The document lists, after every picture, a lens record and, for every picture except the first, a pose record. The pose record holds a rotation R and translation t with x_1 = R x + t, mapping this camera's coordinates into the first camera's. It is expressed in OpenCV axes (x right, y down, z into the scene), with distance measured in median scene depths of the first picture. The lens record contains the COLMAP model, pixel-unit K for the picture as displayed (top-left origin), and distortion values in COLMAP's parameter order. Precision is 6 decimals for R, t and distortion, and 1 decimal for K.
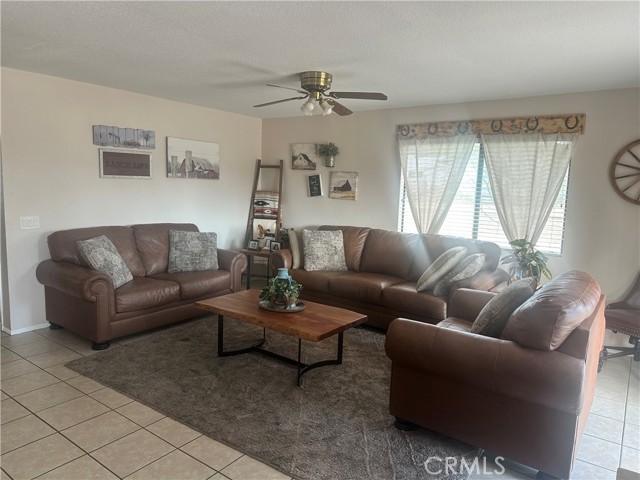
lens RADIAL K [[444.7, 0, 322.1], [0, 444.7, 239.7], [0, 0, 1]] dist [0.053210, -0.014579]
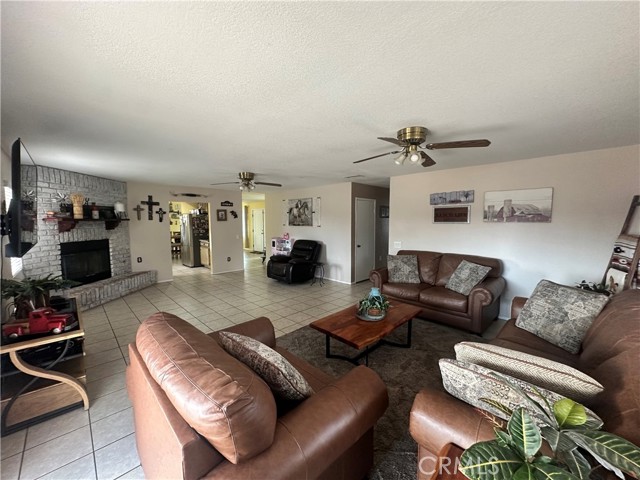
lens RADIAL K [[256.6, 0, 322.6], [0, 256.6, 239.8], [0, 0, 1]] dist [0.001411, -0.000680]
pose [[-0.163849, 0.046103, -0.985407, 0.464426], [-0.124154, 0.990001, 0.066962, -0.074464], [0.978641, 0.133314, -0.156487, 0.624696]]
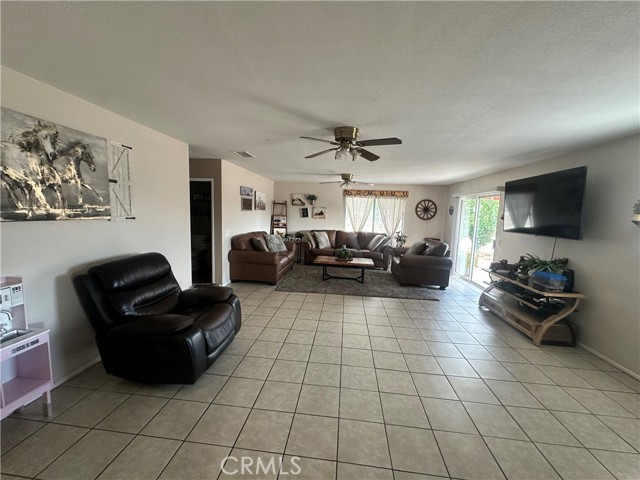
lens RADIAL K [[256.6, 0, 324.5], [0, 256.6, 238.5], [0, 0, 1]] dist [0.001411, -0.000680]
pose [[0.862052, -0.054040, 0.503931, -0.645516], [0.054410, 0.998421, 0.013990, -0.002774], [-0.503891, 0.015359, 0.863631, -0.196698]]
